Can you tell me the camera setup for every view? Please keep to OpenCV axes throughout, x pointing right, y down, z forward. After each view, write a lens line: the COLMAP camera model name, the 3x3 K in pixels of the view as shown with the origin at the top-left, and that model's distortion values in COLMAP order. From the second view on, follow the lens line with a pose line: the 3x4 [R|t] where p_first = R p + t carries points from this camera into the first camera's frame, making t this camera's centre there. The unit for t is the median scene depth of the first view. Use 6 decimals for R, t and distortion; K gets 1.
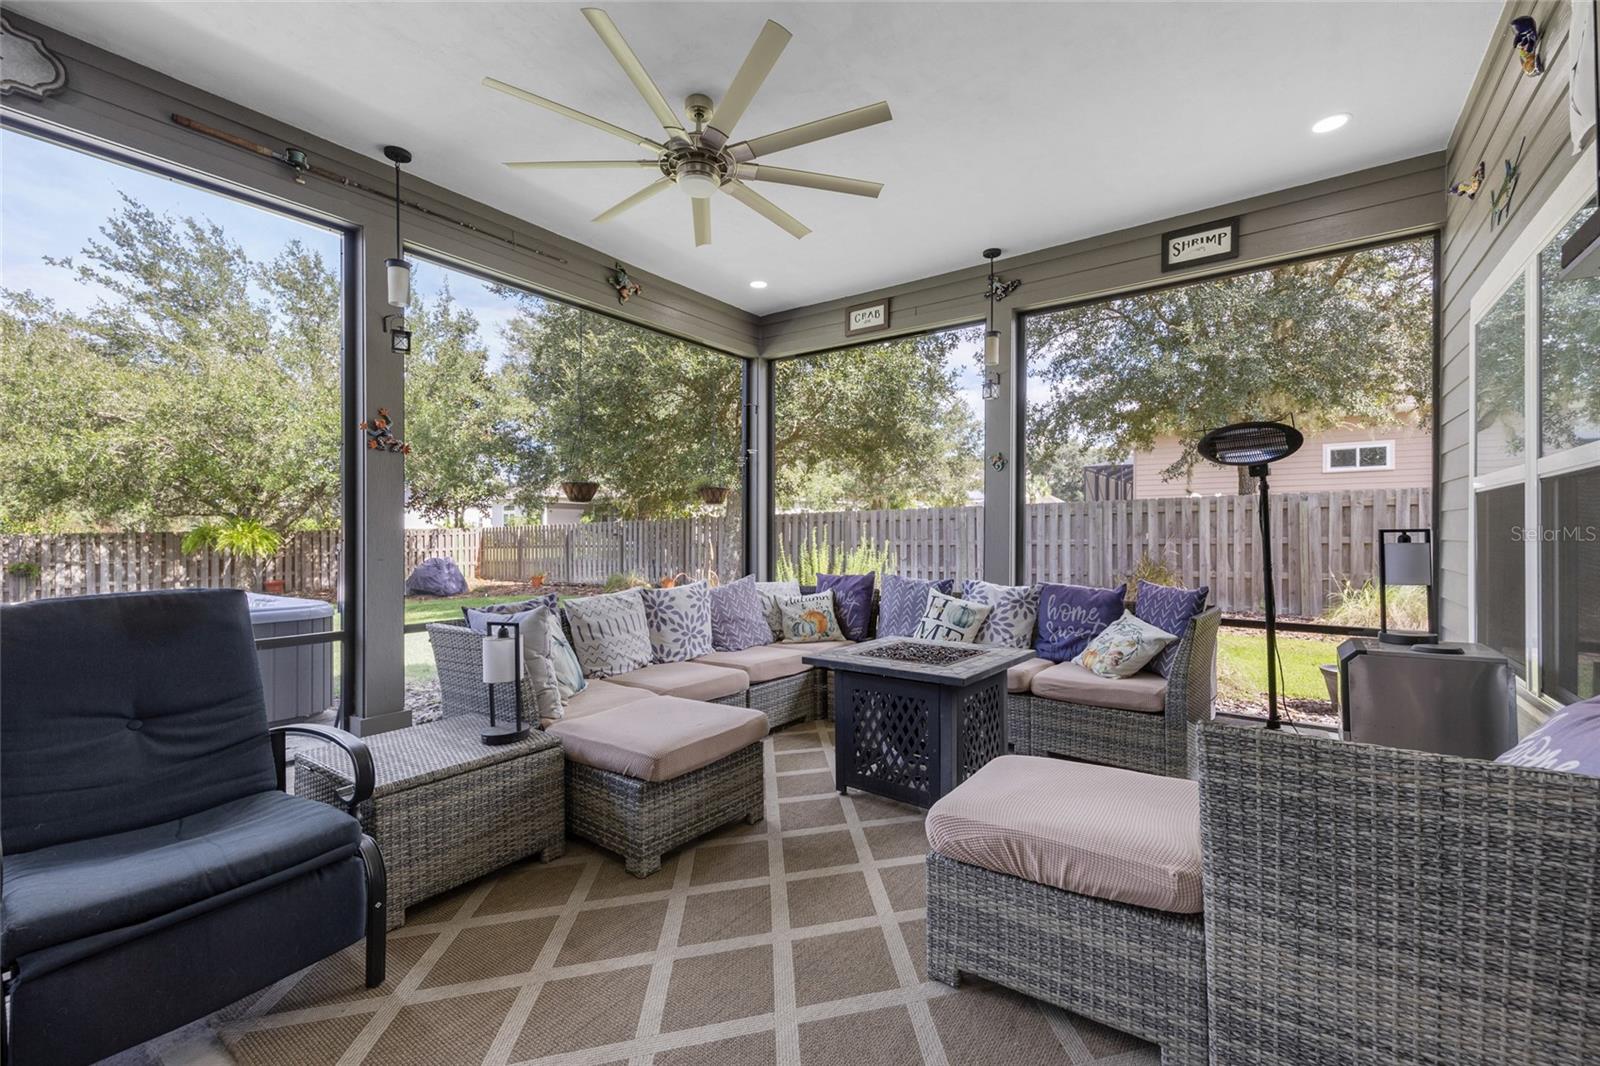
lens RADIAL K [[667.2, 0, 804.2], [0, 667.2, 535.7], [0, 0, 1]] dist [0.001140, 0.000332]
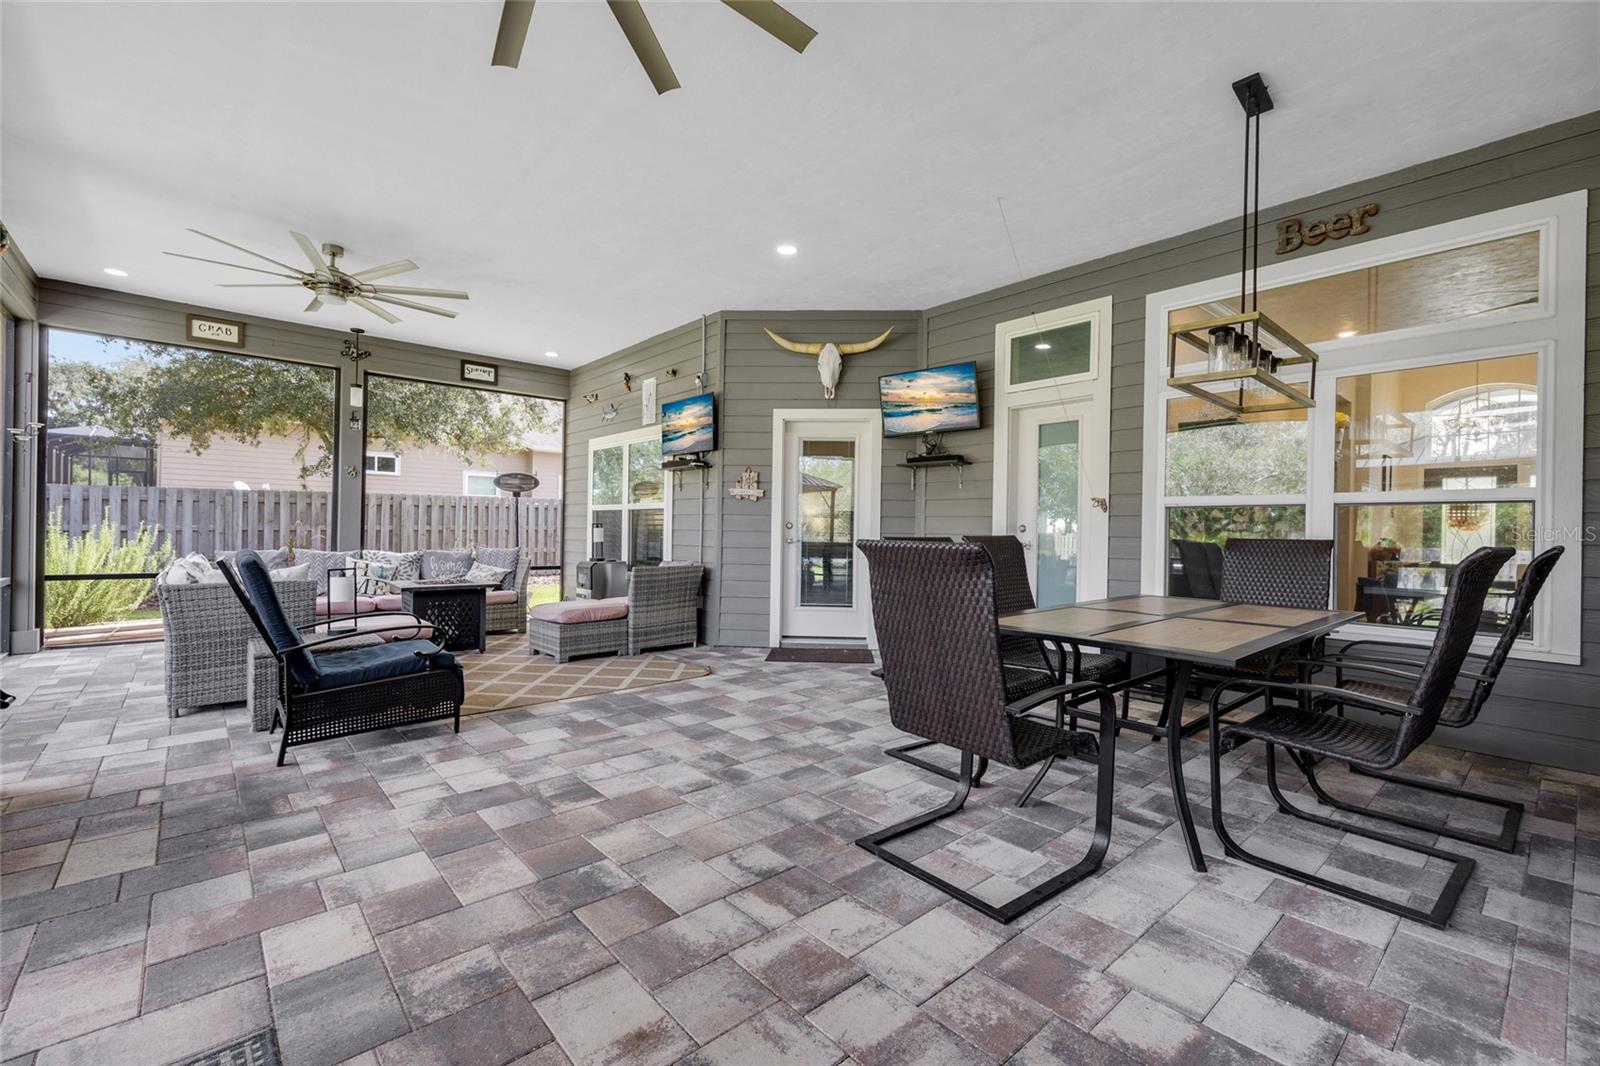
lens RADIAL K [[667.2, 0, 804.2], [0, 667.2, 535.7], [0, 0, 1]] dist [0.001140, 0.000332]
pose [[0.211804, -0.003336, 0.977306, -0.831809], [-0.013041, 0.999895, 0.006240, 0.006633], [-0.977225, -0.014067, 0.211738, -0.247482]]
